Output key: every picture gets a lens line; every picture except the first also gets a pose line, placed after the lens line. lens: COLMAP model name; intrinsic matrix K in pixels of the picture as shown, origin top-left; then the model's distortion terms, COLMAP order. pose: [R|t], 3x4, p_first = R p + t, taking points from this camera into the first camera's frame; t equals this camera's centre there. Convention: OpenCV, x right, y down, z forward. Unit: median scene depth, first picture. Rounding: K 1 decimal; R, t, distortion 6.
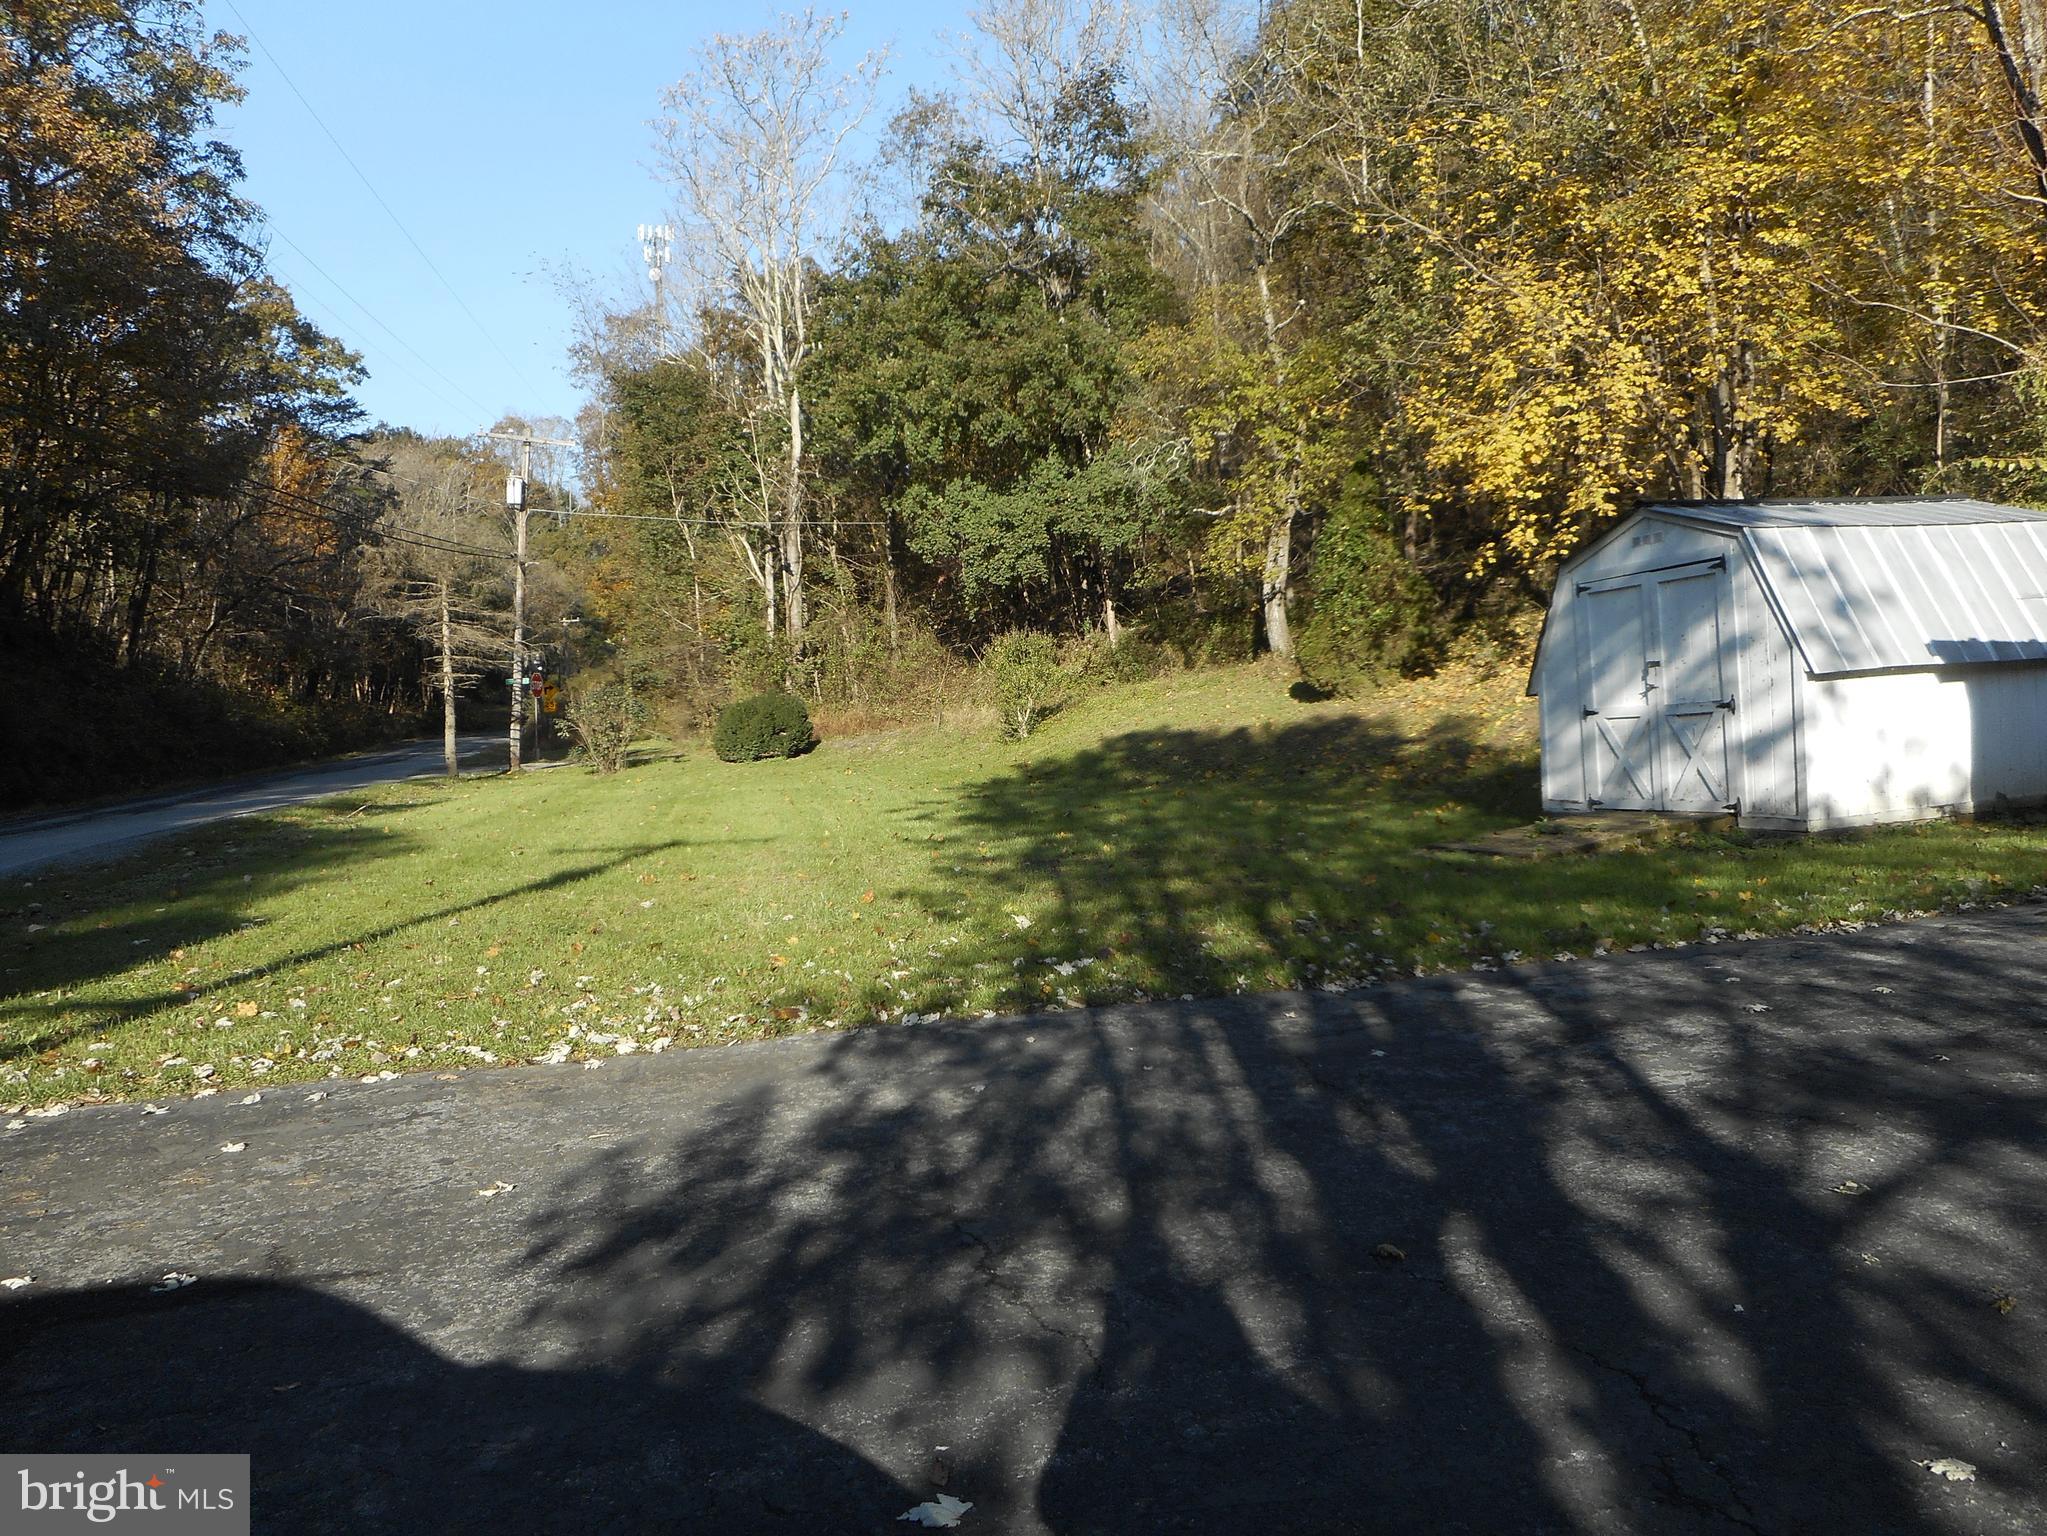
lens RADIAL K [[1489.6, 0, 1022.0], [0, 1489.6, 780.9], [0, 0, 1]] dist [0.005786, -0.009132]
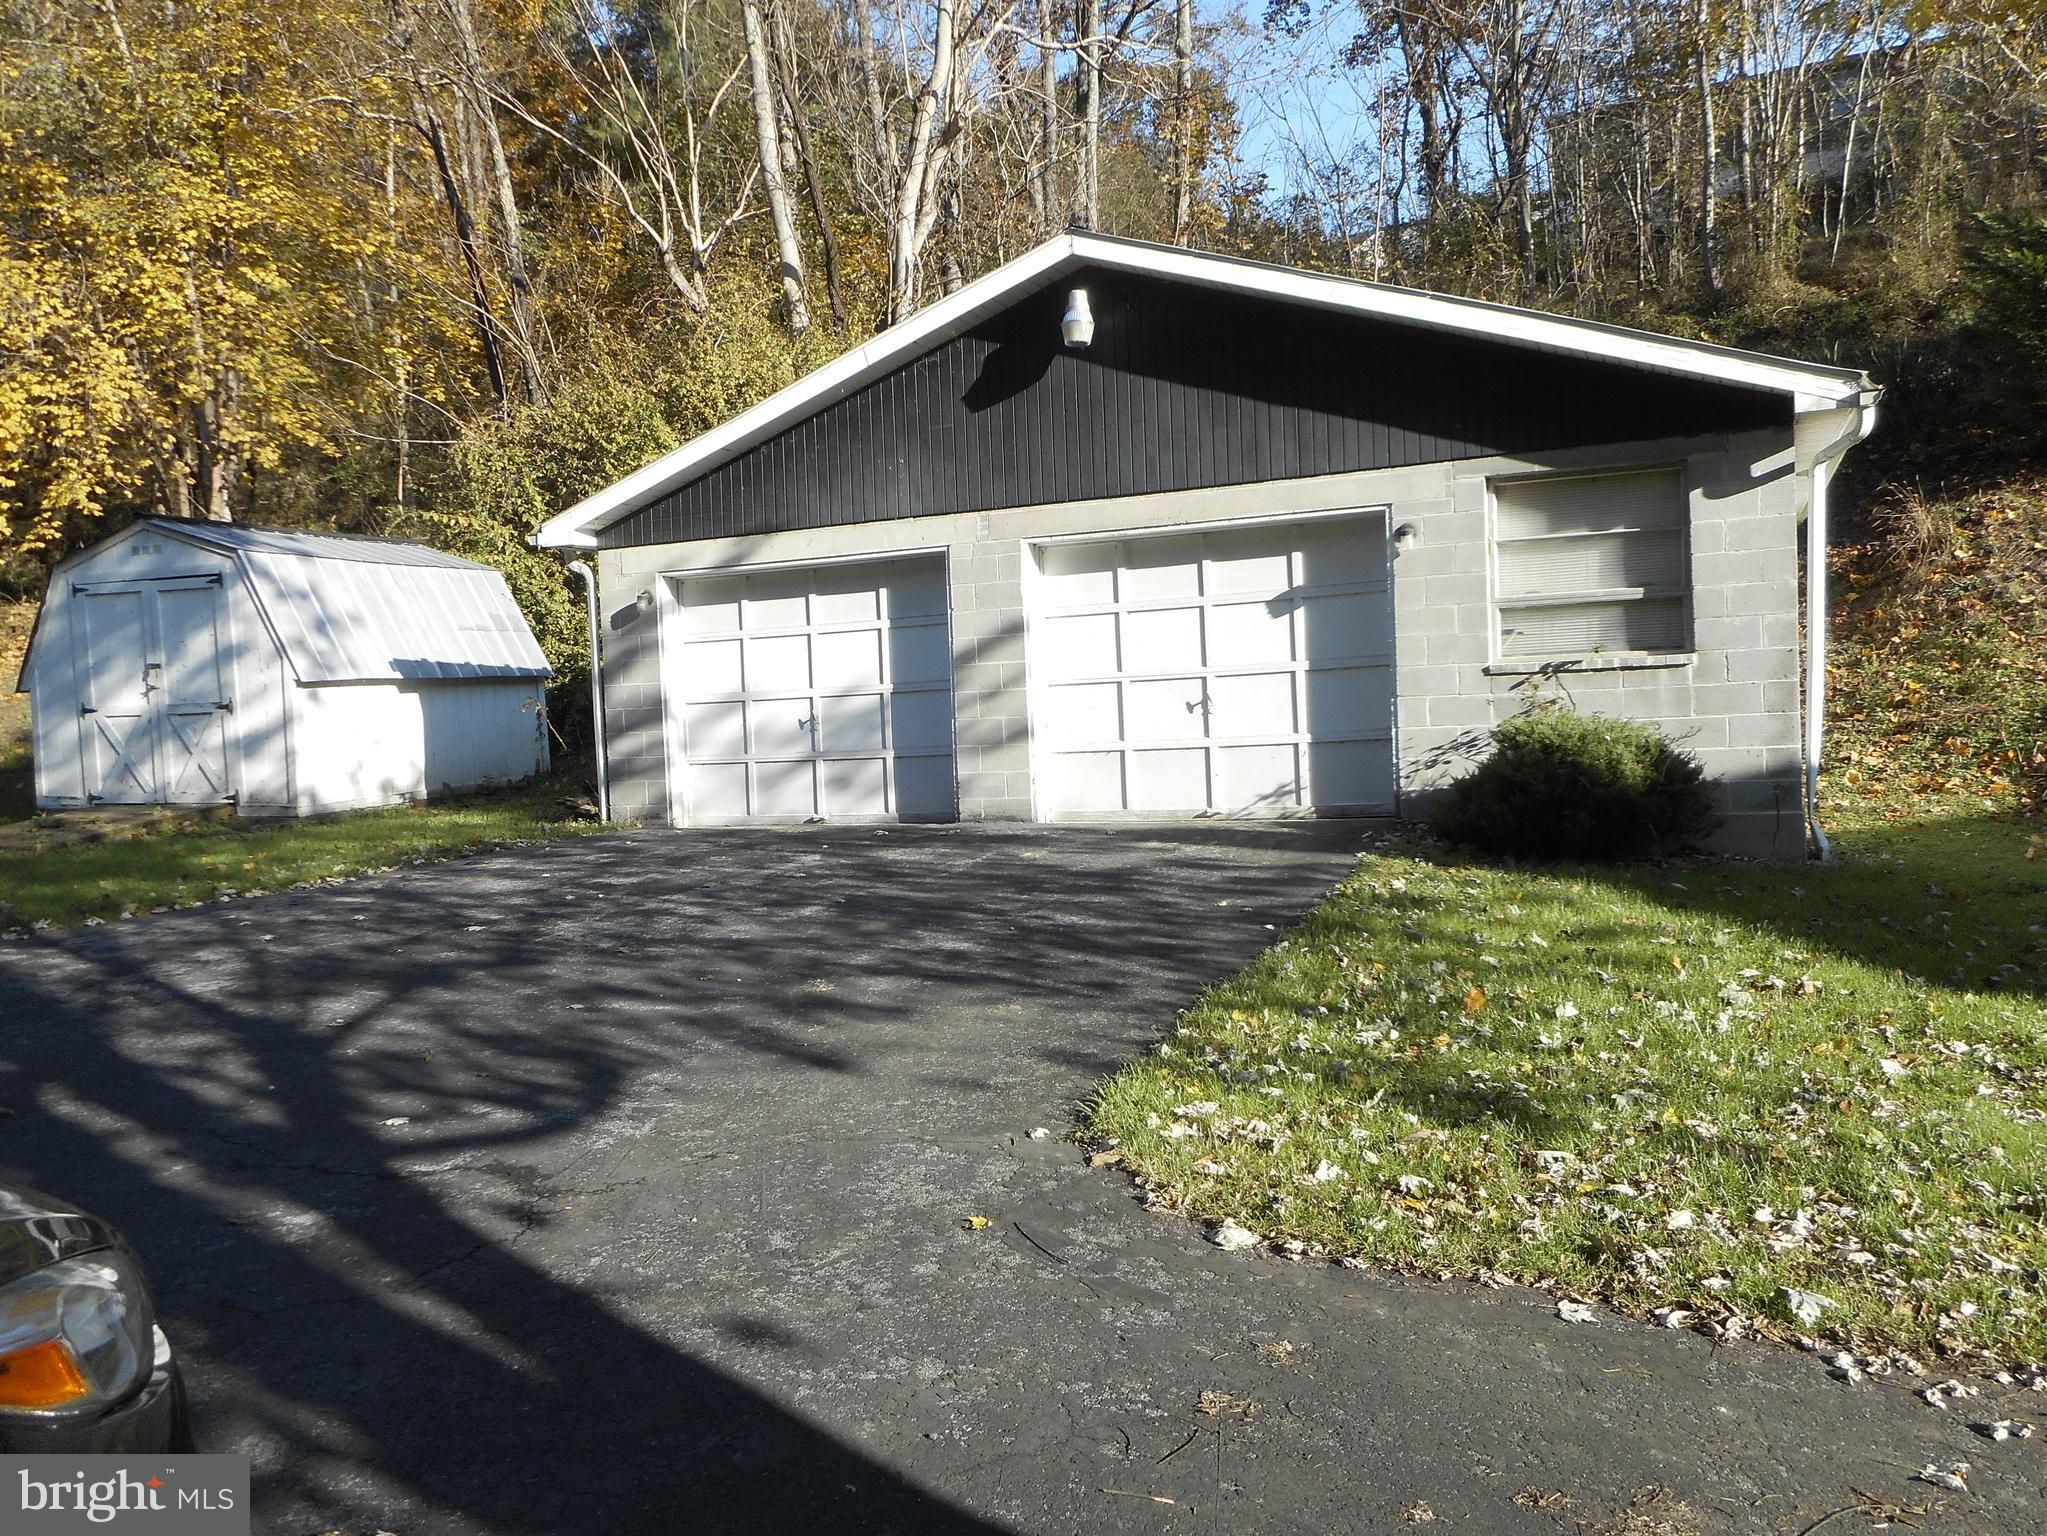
lens RADIAL K [[1534.5, 0, 1026.6], [0, 1534.5, 776.3], [0, 0, 1]] dist [0.000086, -0.003791]
pose [[0.594619, -0.005935, 0.803985, -0.066780], [0.015013, 0.999880, -0.003722, 0.010444], [-0.803867, 0.014284, 0.594637, -0.117197]]
